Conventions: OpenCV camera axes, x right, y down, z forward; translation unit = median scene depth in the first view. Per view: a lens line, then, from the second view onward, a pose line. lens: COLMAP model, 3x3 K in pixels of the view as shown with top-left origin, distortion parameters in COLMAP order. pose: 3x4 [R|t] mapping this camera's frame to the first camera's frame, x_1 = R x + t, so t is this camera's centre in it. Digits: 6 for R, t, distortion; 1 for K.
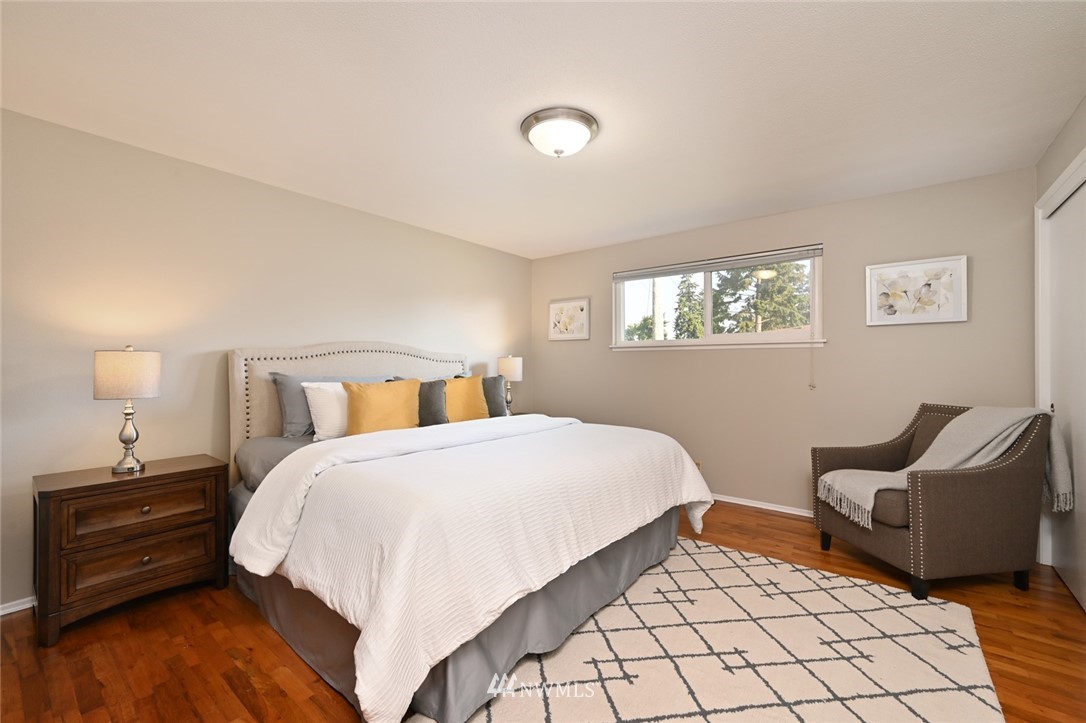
lens RADIAL K [[450.0, 0, 543.1], [0, 450.0, 363.0], [0, 0, 1]] dist [-0.000859, -0.000120]
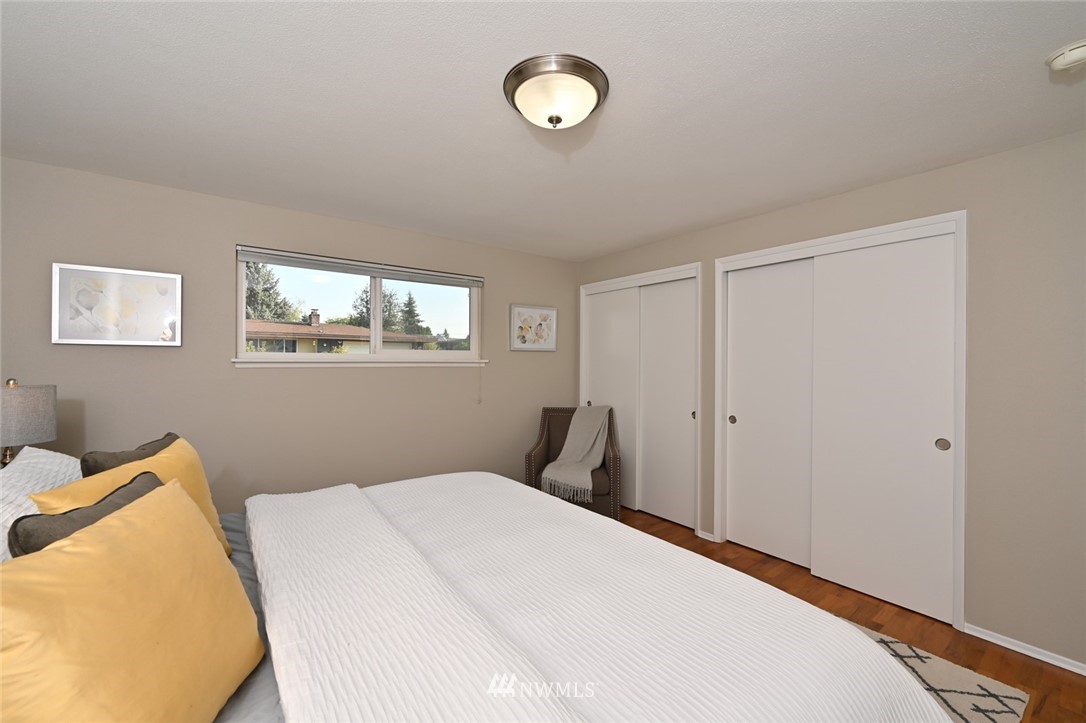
lens RADIAL K [[450.0, 0, 543.4], [0, 450.0, 360.0], [0, 0, 1]] dist [-0.000859, -0.000120]
pose [[0.260138, -0.000560, 0.965571, -0.512323], [-0.007495, 0.999969, 0.002599, -0.062040], [-0.965542, -0.007913, 0.260125, 0.599831]]
